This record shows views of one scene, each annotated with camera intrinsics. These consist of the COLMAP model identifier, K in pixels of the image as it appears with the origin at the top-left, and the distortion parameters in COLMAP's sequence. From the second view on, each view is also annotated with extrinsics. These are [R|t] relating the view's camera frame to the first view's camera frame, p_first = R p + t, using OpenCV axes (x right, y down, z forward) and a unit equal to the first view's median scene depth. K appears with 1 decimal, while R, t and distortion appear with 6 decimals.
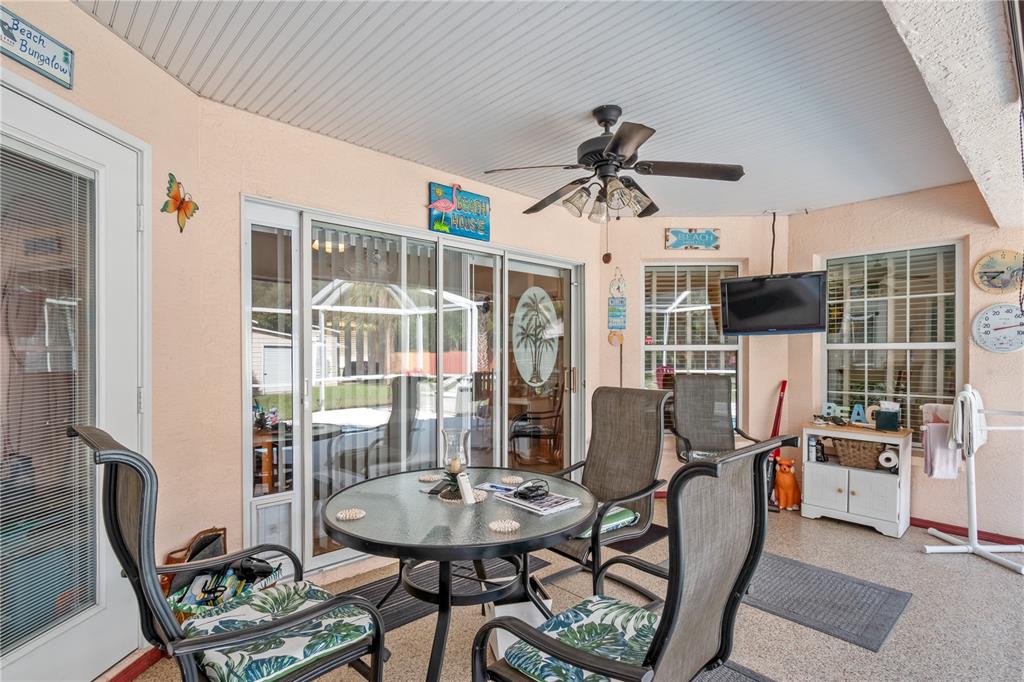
lens RADIAL K [[508.3, 0, 516.3], [0, 508.3, 358.3], [0, 0, 1]] dist [0.003277, 0.000557]
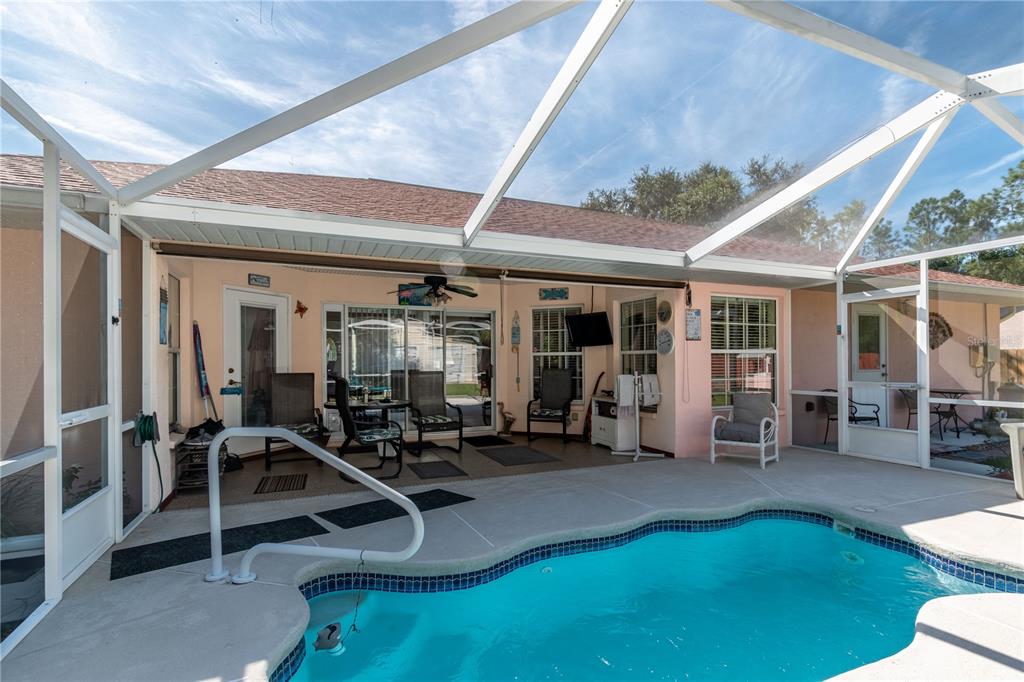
lens RADIAL K [[508.3, 0, 516.3], [0, 508.3, 358.3], [0, 0, 1]] dist [0.003277, 0.000557]
pose [[0.942372, -0.003849, -0.334543, 0.933516], [0.000863, 0.999958, -0.009076, 0.013859], [0.334564, 0.008264, 0.942337, -0.855048]]
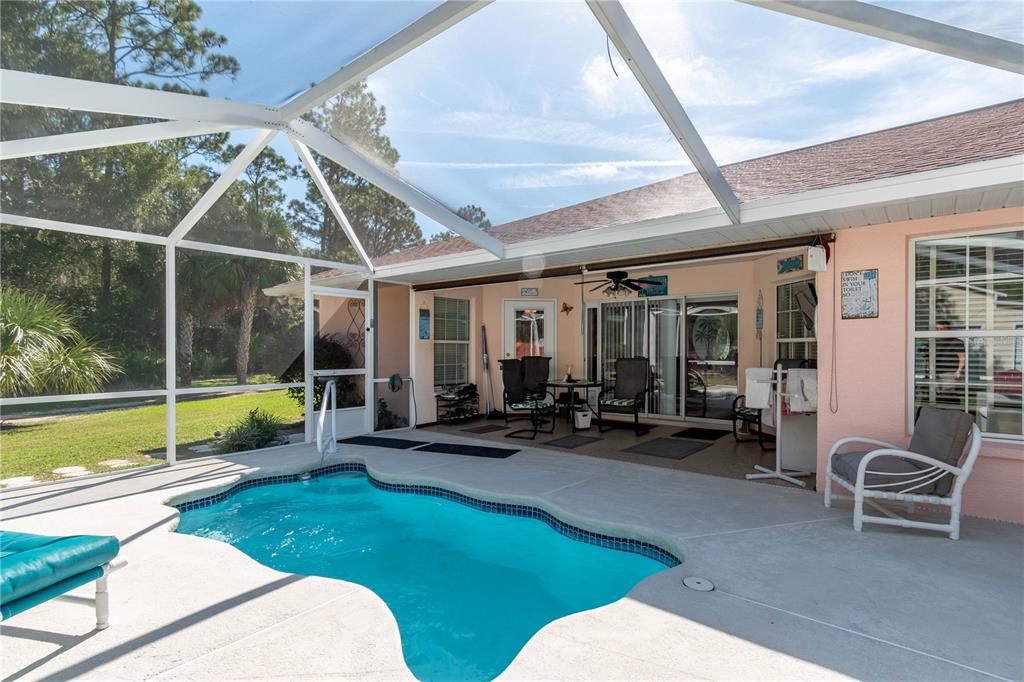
lens RADIAL K [[496.7, 0, 508.7], [0, 496.7, 344.6], [0, 0, 1]] dist [-0.001334, -0.000134]
pose [[0.122285, -0.006168, -0.992476, 1.865500], [-0.004230, 0.999968, -0.006735, 0.006516], [0.992486, 0.005022, 0.122255, 0.034975]]
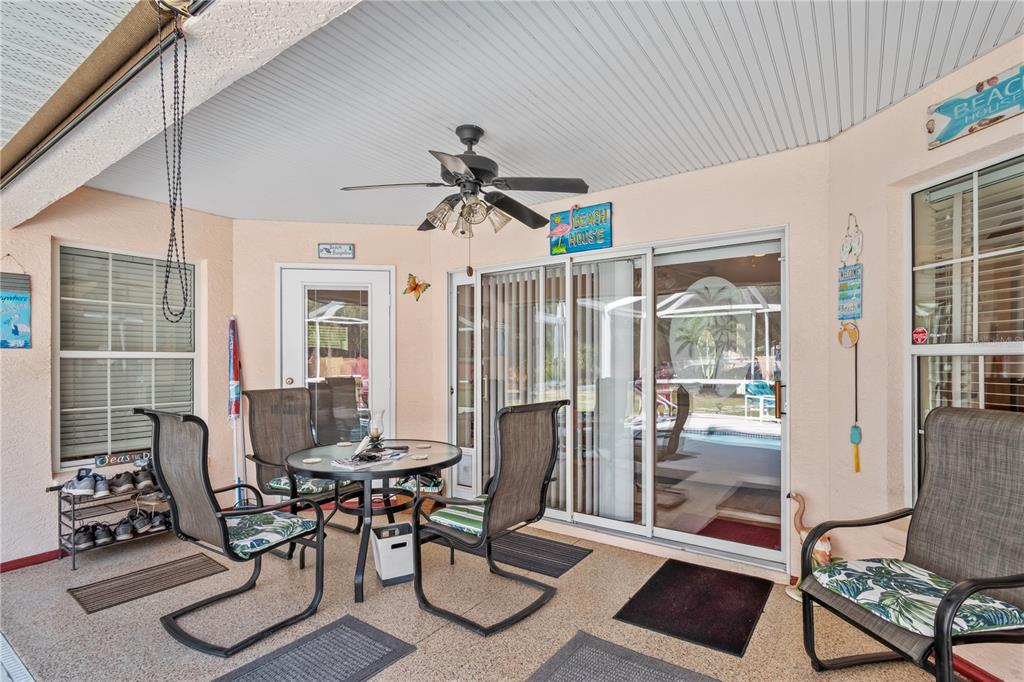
lens RADIAL K [[508.3, 0, 516.3], [0, 508.3, 358.3], [0, 0, 1]] dist [0.003277, 0.000557]
pose [[0.200819, -0.004255, -0.979619, 0.788078], [-0.002750, 0.999984, -0.004907, -0.009965], [0.979625, 0.003679, 0.200804, 0.573606]]
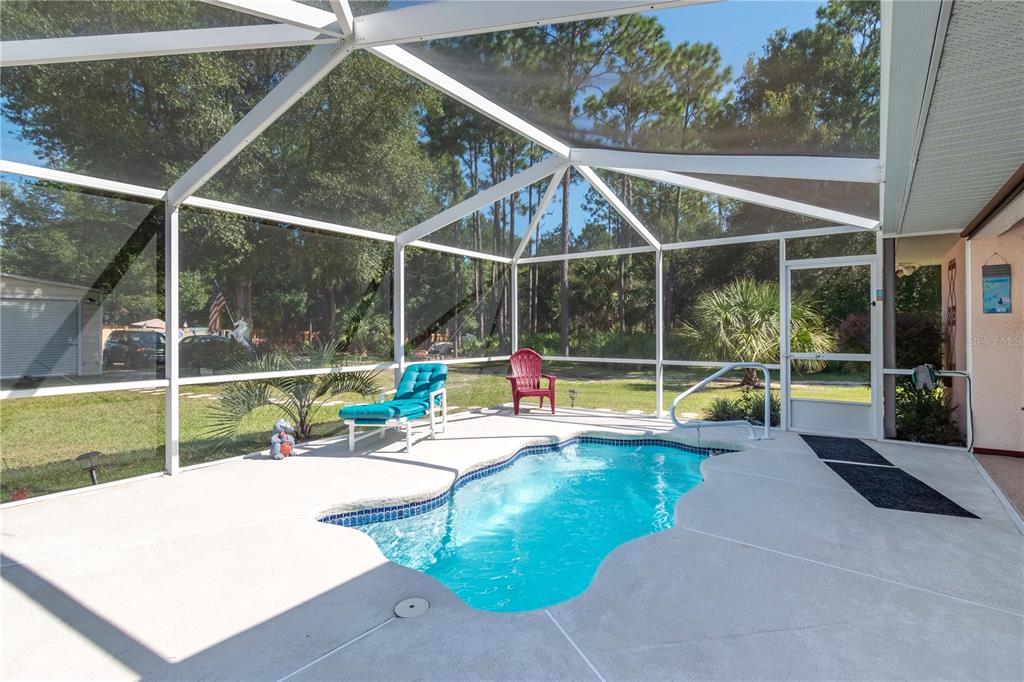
lens RADIAL K [[500.5, 0, 528.2], [0, 500.5, 327.5], [0, 0, 1]] dist [0.003544, 0.000754]
pose [[-0.977413, 0.003598, -0.211308, 1.243081], [0.003044, 0.999991, 0.002945, 0.001016], [0.211317, 0.002236, -0.977415, 0.927698]]
